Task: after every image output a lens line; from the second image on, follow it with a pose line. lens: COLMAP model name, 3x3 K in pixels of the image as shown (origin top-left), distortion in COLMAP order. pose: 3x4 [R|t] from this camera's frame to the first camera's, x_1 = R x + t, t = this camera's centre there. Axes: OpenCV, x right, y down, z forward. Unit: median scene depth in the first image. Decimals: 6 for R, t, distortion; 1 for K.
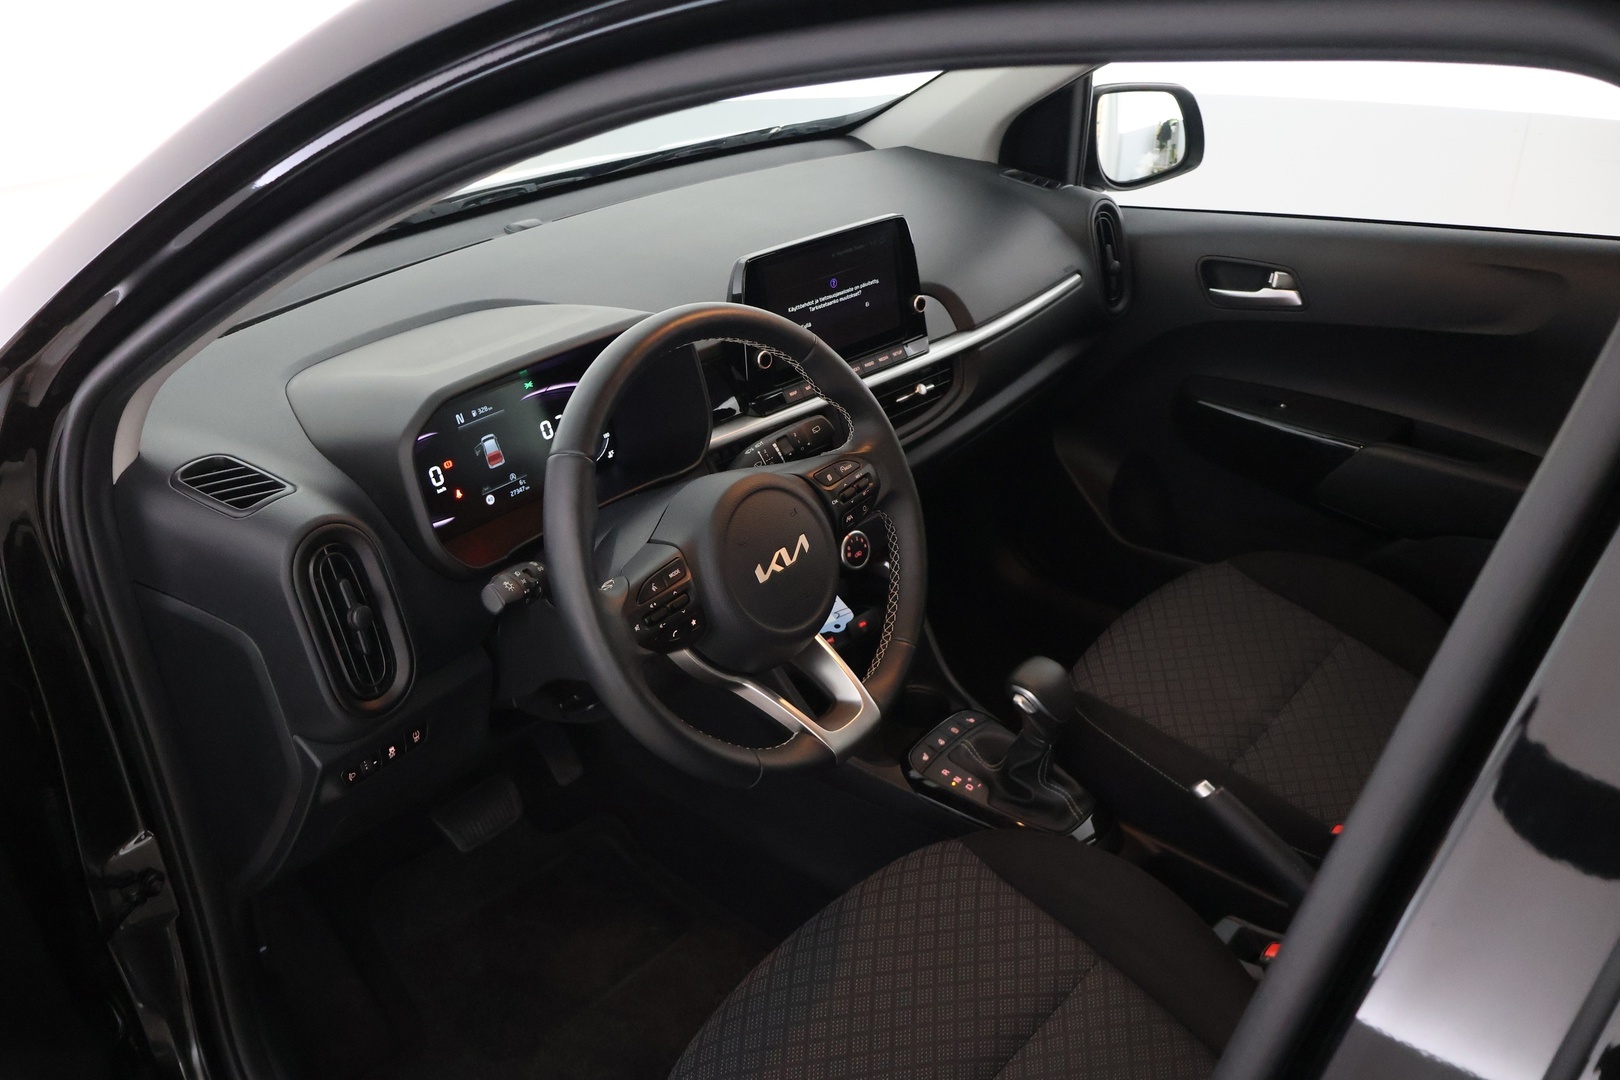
lens RADIAL K [[1347.0, 0, 810.0], [0, 1347.0, 540.0], [0, 0, 1]] dist [0.003814, -0.003323]
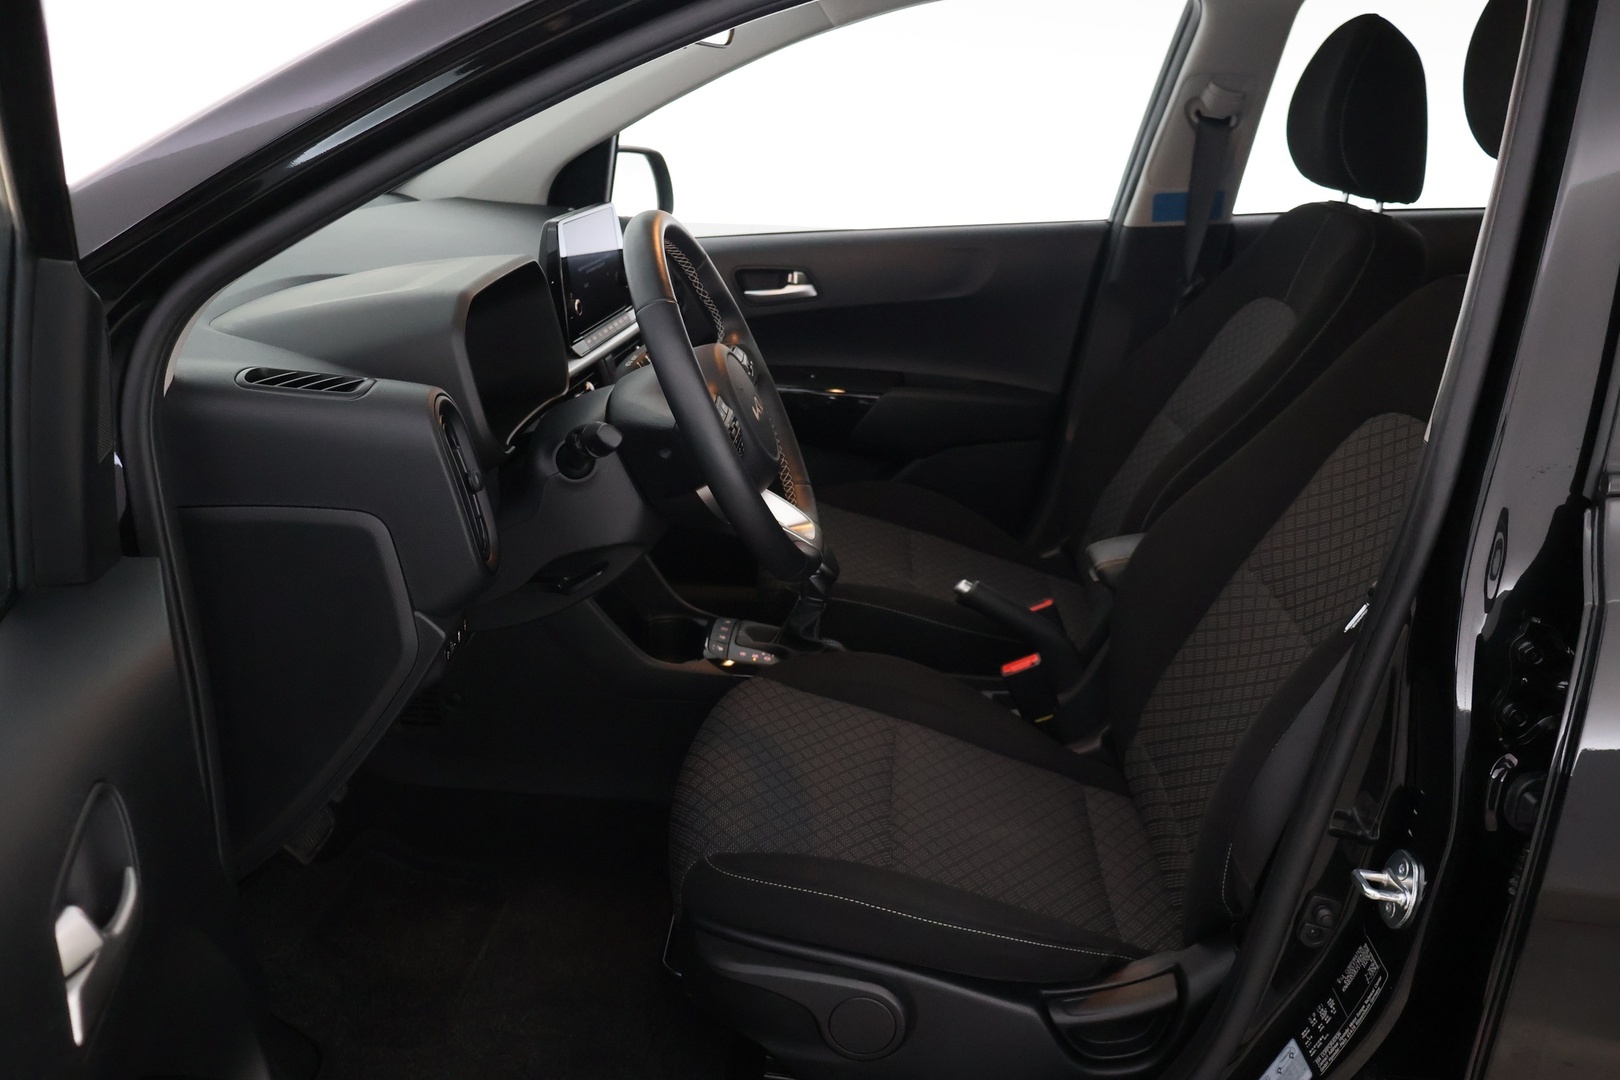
lens RADIAL K [[1347.0, 0, 810.0], [0, 1347.0, 540.0], [0, 0, 1]] dist [0.003814, -0.003323]
pose [[0.795484, -0.155505, 0.585682, -0.442200], [0.235483, 0.969878, -0.062324, 0.135612], [-0.558348, 0.187496, 0.808141, -0.008198]]
